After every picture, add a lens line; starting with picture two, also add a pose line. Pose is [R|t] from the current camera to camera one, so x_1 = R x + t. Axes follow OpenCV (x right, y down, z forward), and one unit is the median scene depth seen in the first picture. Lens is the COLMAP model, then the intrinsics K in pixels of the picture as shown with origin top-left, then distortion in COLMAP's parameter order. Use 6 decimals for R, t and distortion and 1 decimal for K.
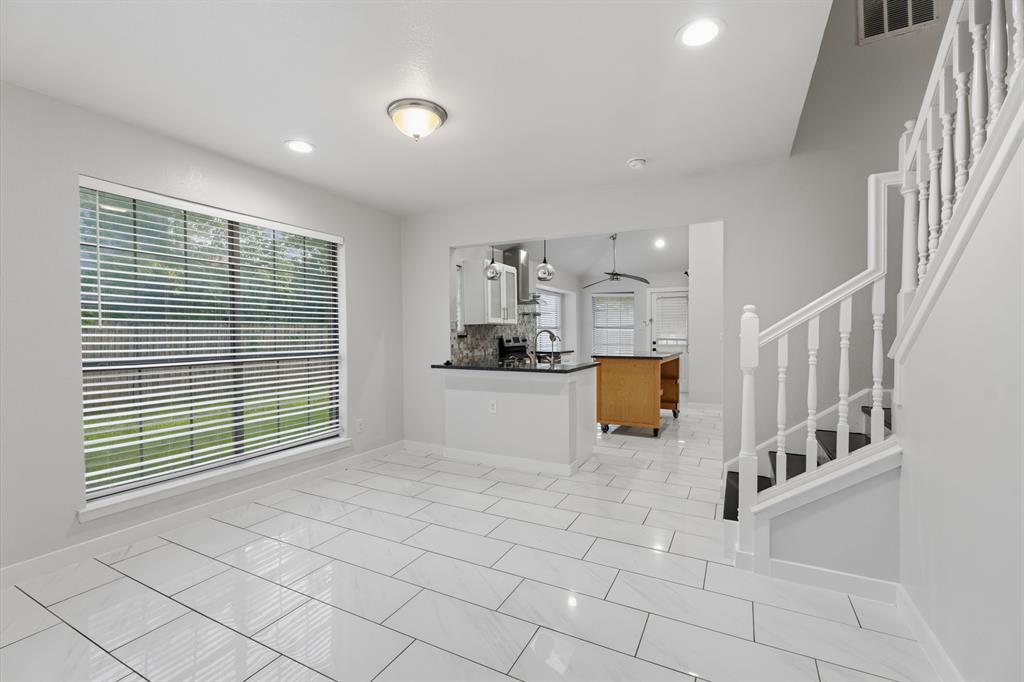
lens RADIAL K [[449.6, 0, 512.6], [0, 449.6, 337.8], [0, 0, 1]] dist [0.000755, -0.000603]
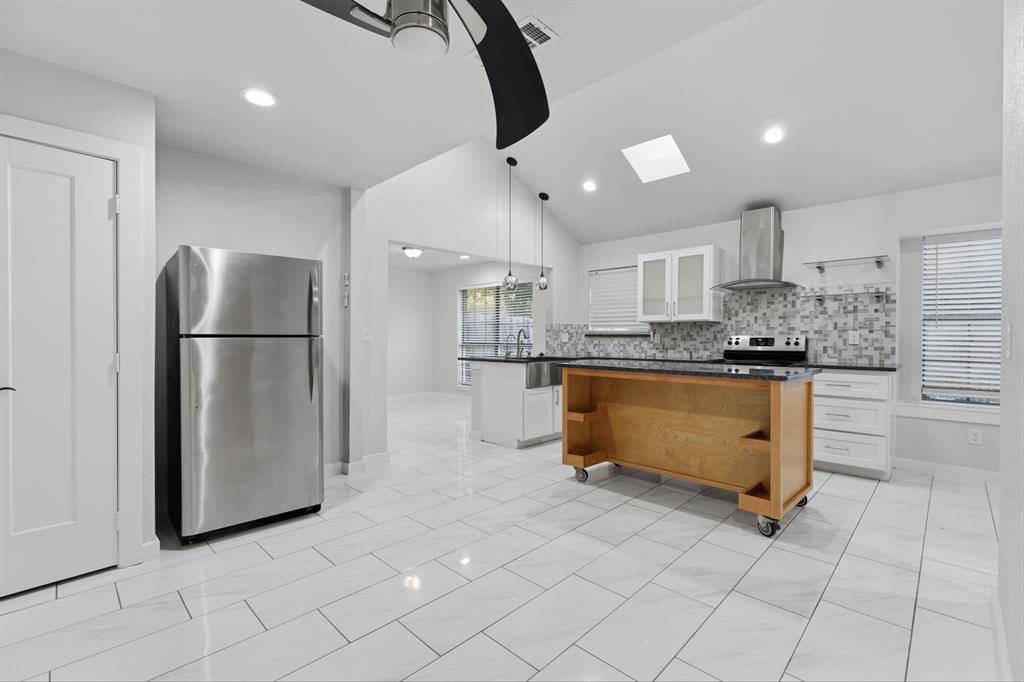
lens RADIAL K [[449.6, 0, 512.6], [0, 449.6, 337.8], [0, 0, 1]] dist [0.000755, -0.000603]
pose [[-0.287802, 0.006013, -0.957671, 0.875246], [-0.008768, 0.999922, 0.008913, -0.004464], [0.957650, 0.010962, -0.287727, 0.949004]]
